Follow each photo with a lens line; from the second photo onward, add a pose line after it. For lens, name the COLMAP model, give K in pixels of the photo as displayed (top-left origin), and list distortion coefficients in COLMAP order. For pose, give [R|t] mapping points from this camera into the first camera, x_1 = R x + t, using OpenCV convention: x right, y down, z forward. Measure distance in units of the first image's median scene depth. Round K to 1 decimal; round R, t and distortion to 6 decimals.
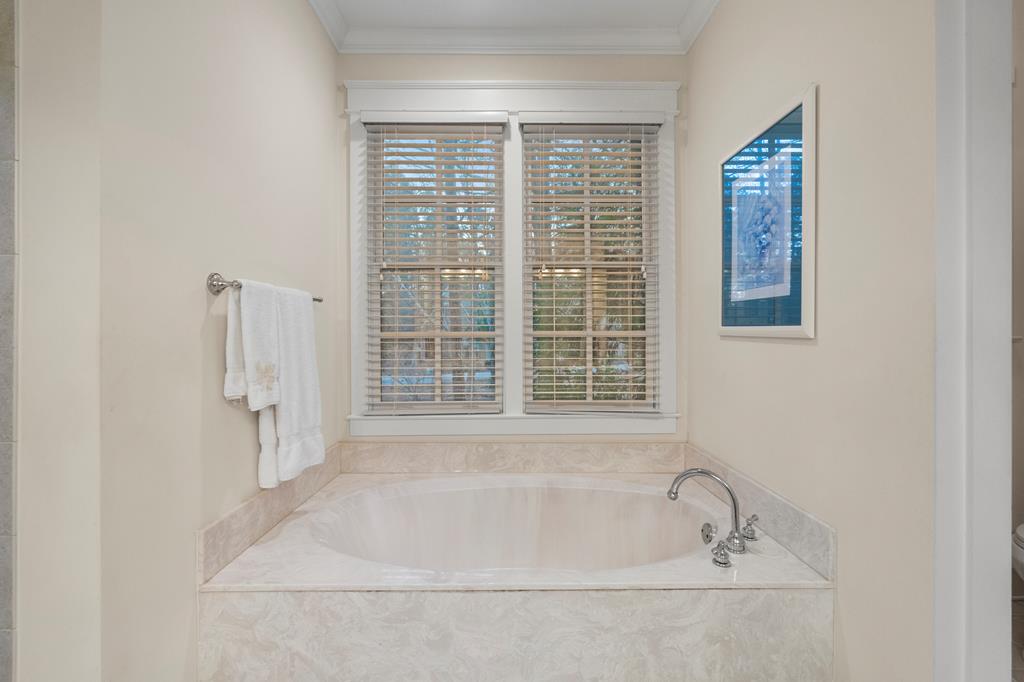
lens RADIAL K [[465.0, 0, 510.5], [0, 465.0, 332.2], [0, 0, 1]] dist [-0.001377, -0.000008]
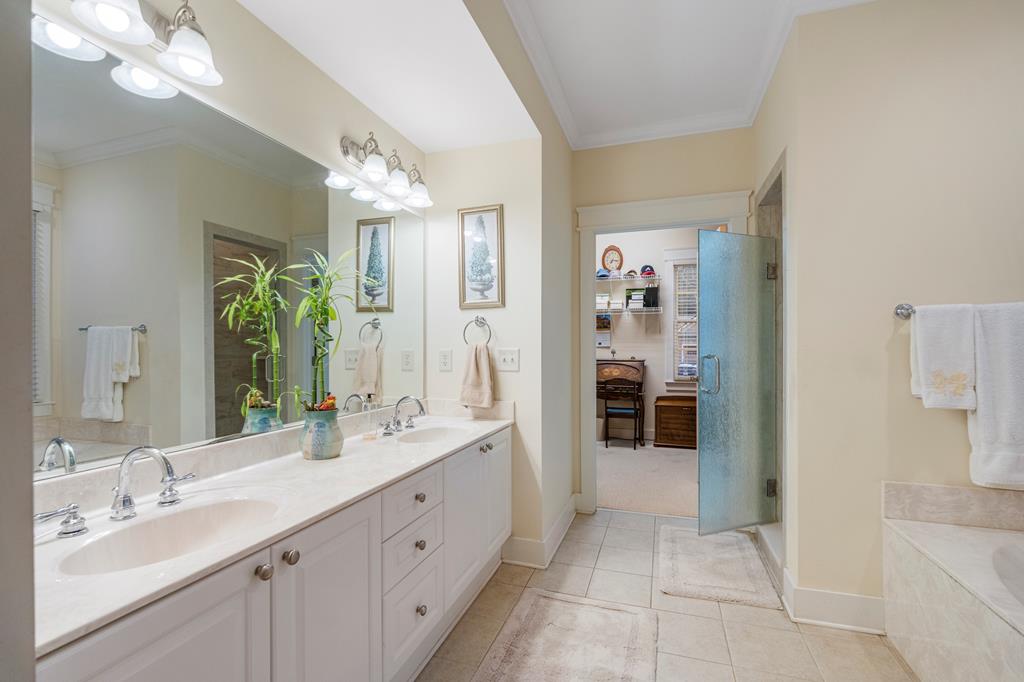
lens RADIAL K [[465.0, 0, 510.5], [0, 465.0, 332.2], [0, 0, 1]] dist [-0.001377, -0.000008]
pose [[-0.325089, -0.026614, -0.945309, 1.034587], [0.003266, 0.999566, -0.029265, -0.005603], [0.945678, -0.012601, -0.324861, 0.335067]]
